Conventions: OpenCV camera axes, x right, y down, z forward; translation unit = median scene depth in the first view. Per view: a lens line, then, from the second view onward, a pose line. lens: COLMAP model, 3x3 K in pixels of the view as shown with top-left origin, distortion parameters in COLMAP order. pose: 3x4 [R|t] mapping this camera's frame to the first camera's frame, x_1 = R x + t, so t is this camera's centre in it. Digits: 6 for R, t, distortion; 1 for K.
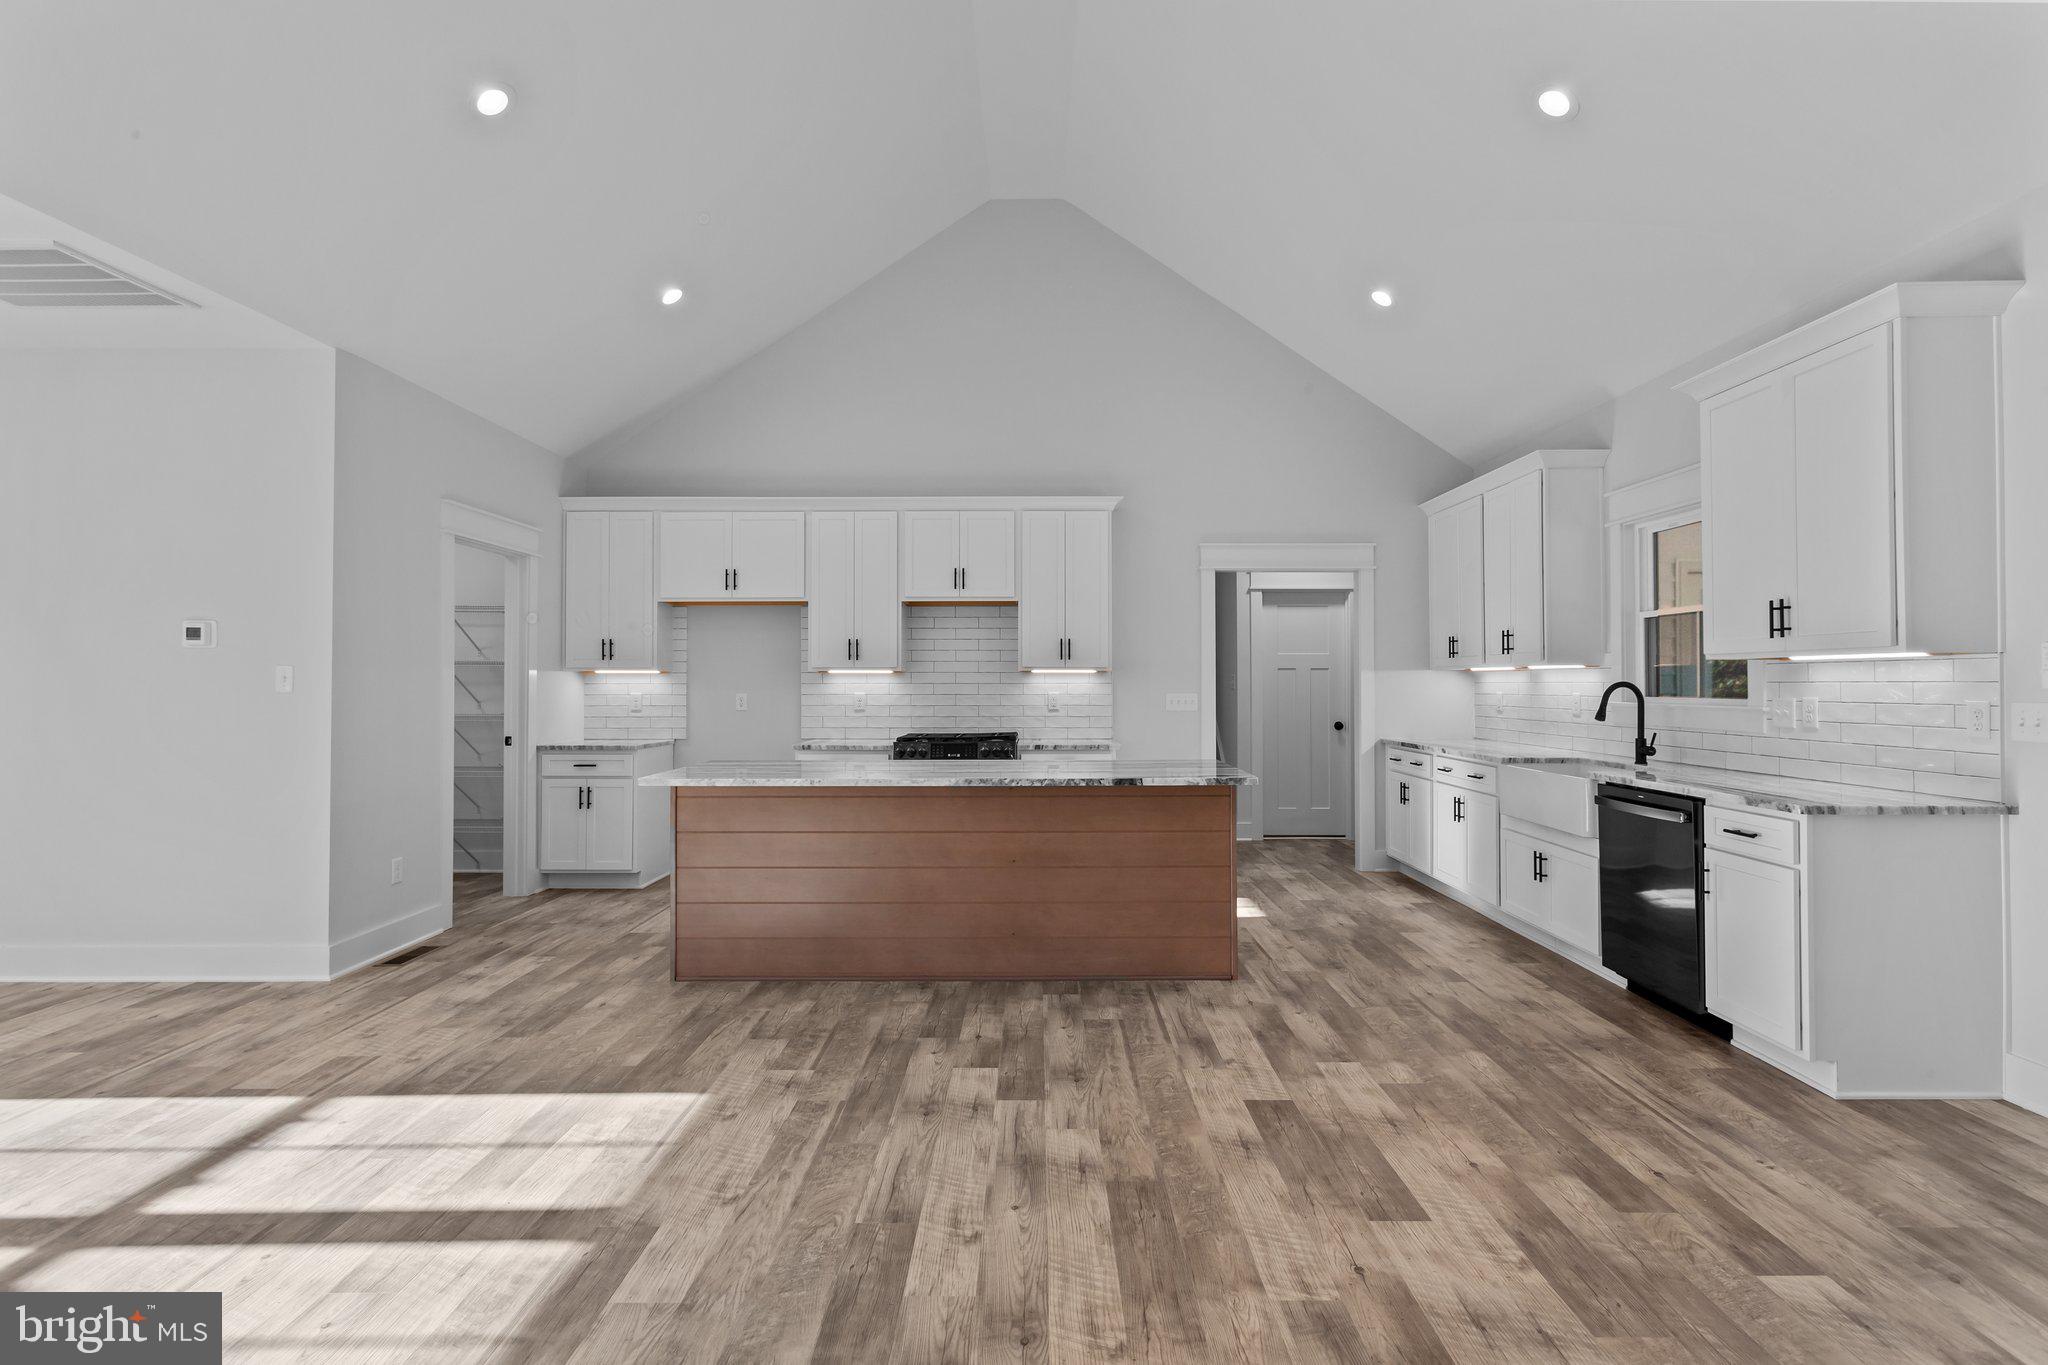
lens RADIAL K [[970.1, 0, 1025.3], [0, 970.1, 677.0], [0, 0, 1]] dist [-0.000437, 0.002387]
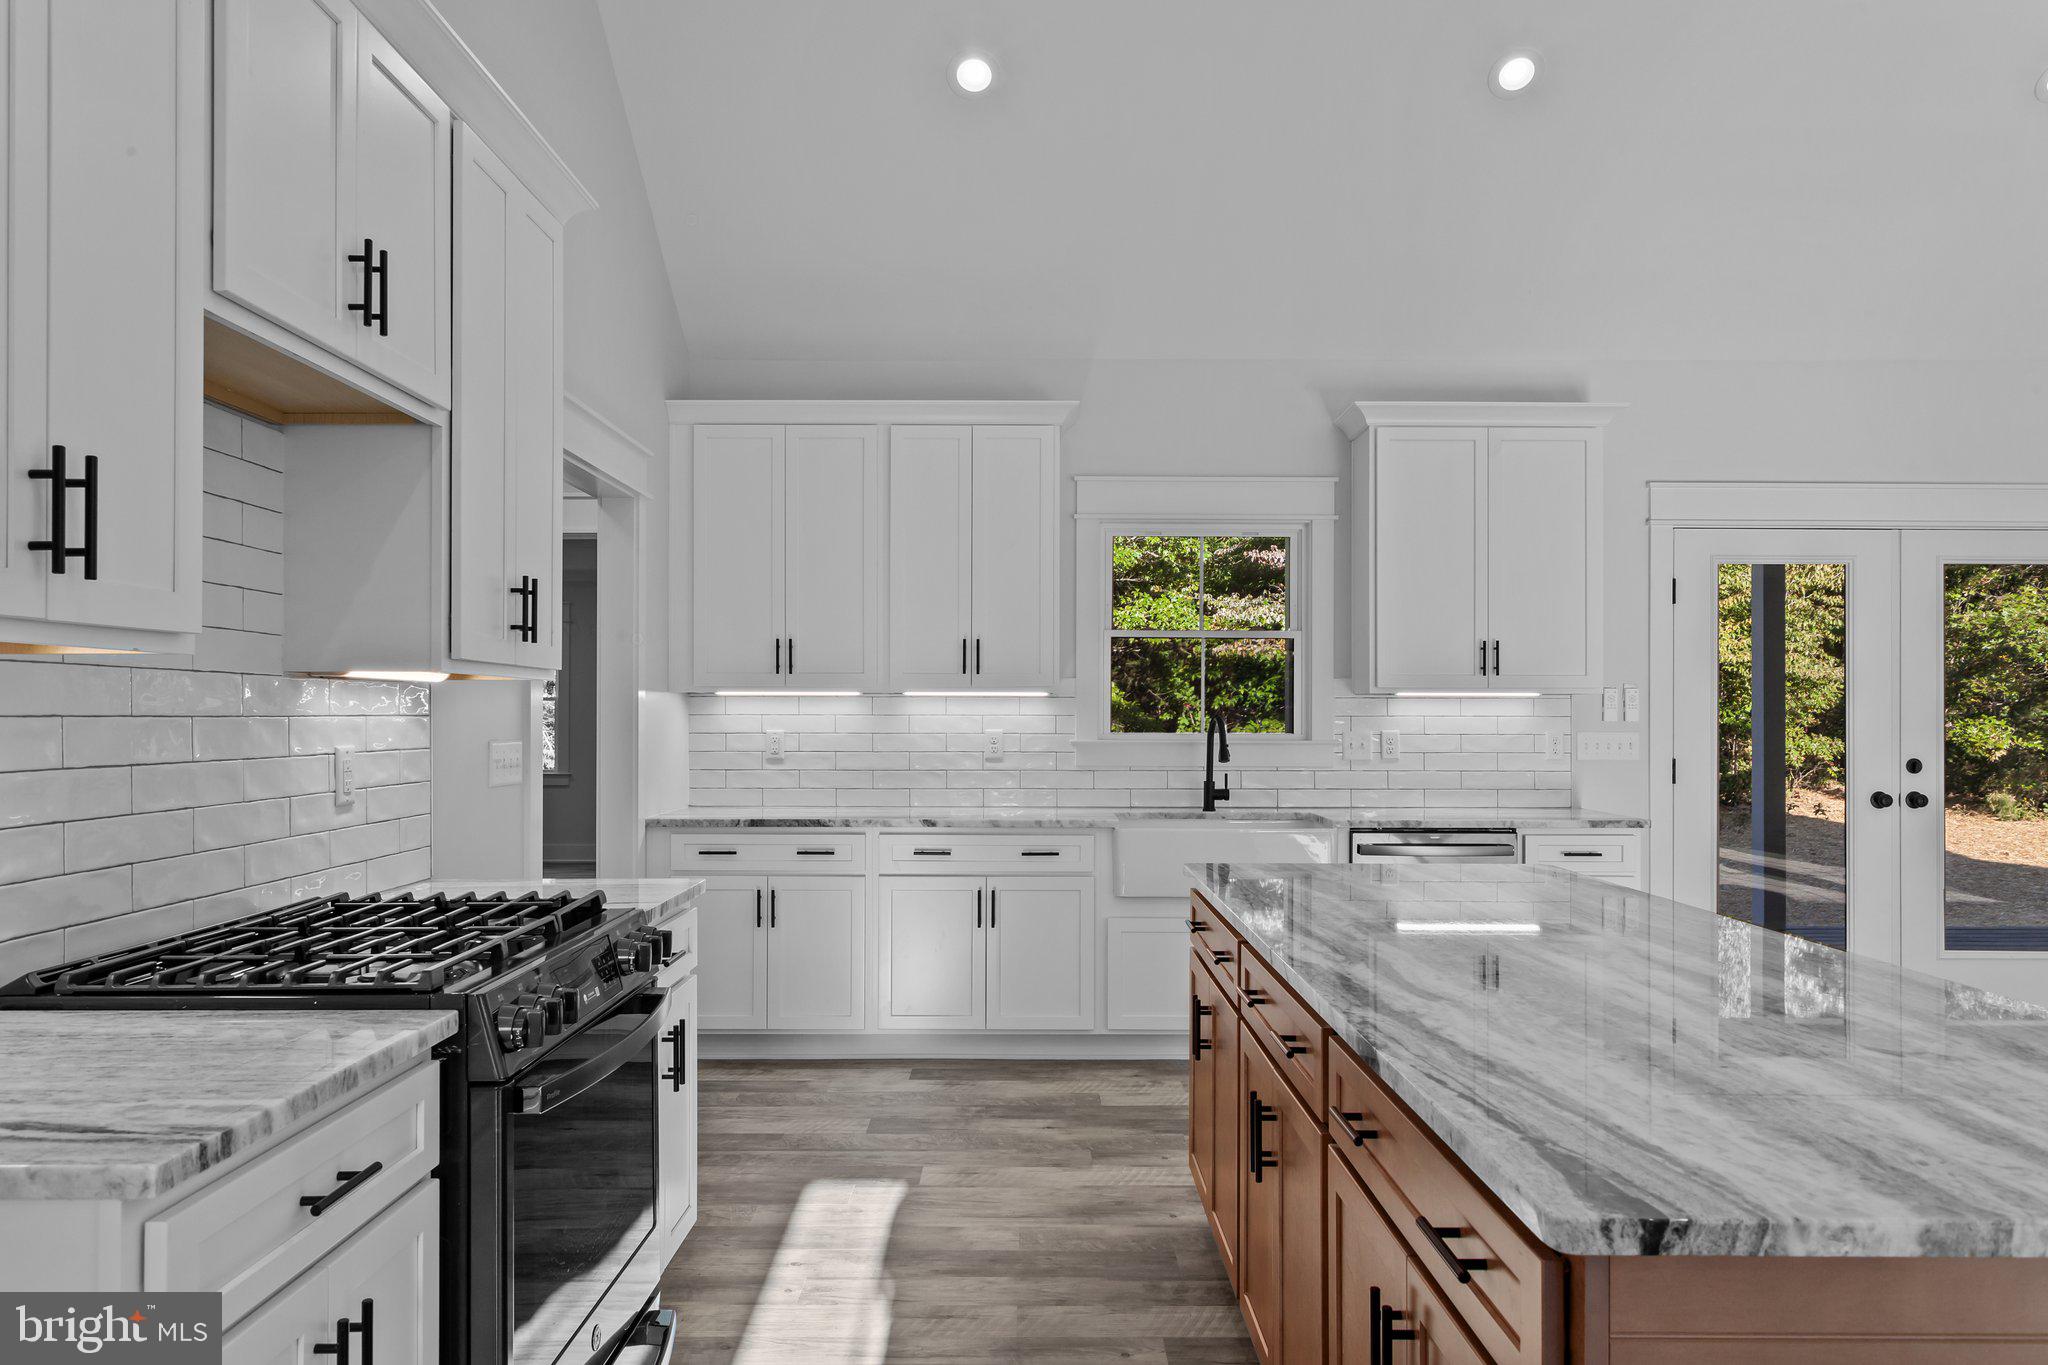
lens RADIAL K [[1377.8, 0, 1016.5], [0, 1377.8, 699.2], [0, 0, 1]] dist [0.001569, -0.003105]
pose [[-0.006800, 0.012127, 0.999903, -0.667319], [-0.008413, 0.999890, -0.012184, 0.008453], [-0.999941, -0.008495, -0.006698, 1.348332]]
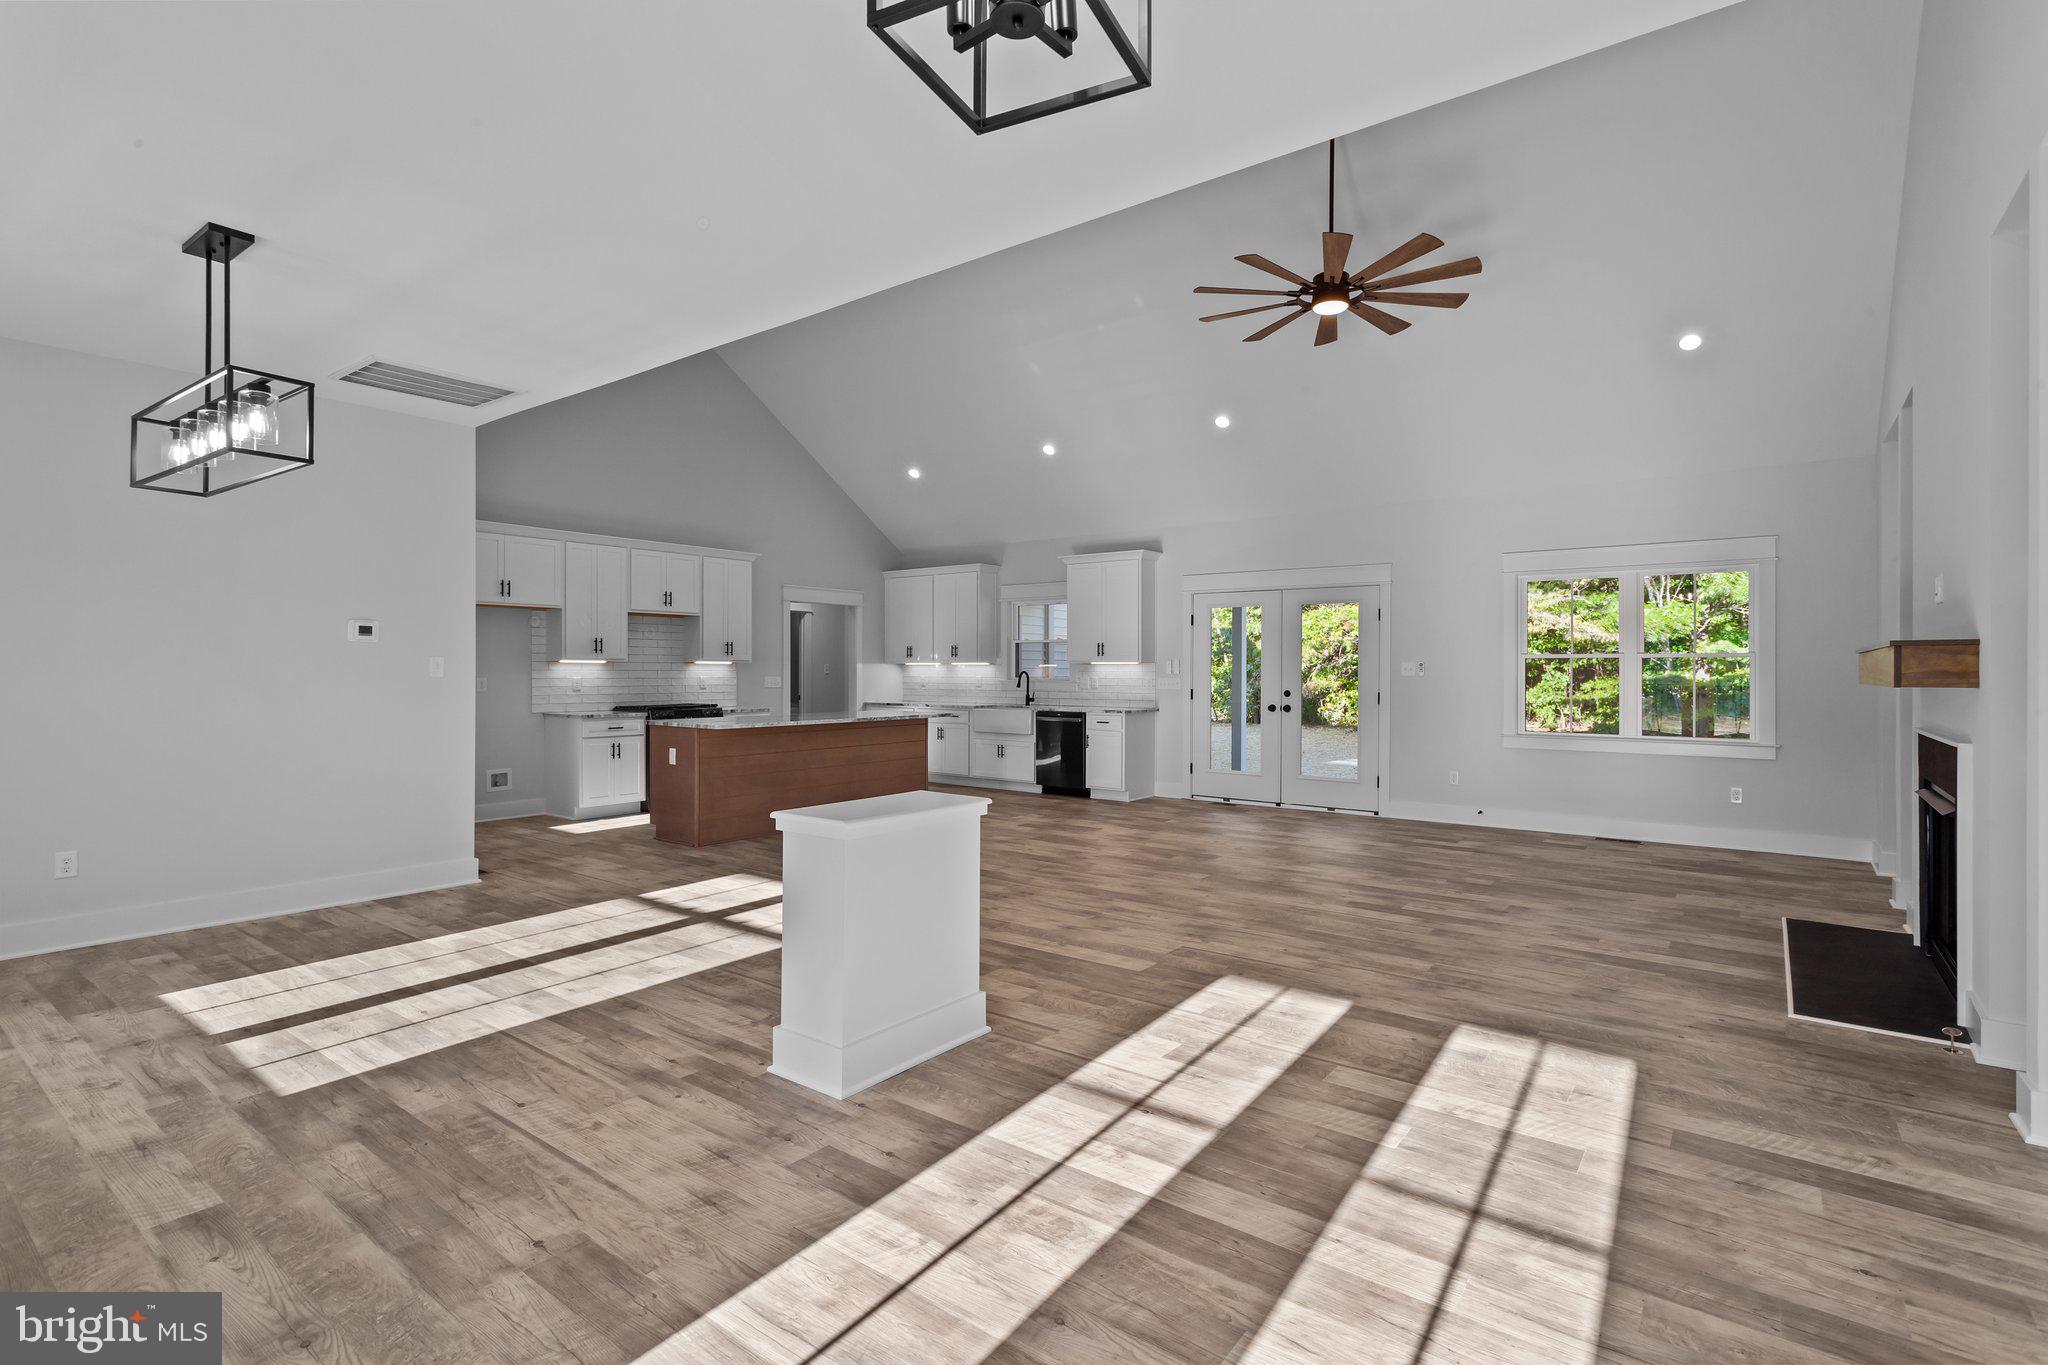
lens RADIAL K [[970.1, 0, 1016.2], [0, 970.1, 669.4], [0, 0, 1]] dist [-0.000437, 0.002387]
pose [[0.608427, 0.003612, 0.793602, -1.458115], [-0.008623, 0.999961, 0.002059, -0.004101], [-0.793563, -0.008096, 0.608434, -0.489397]]
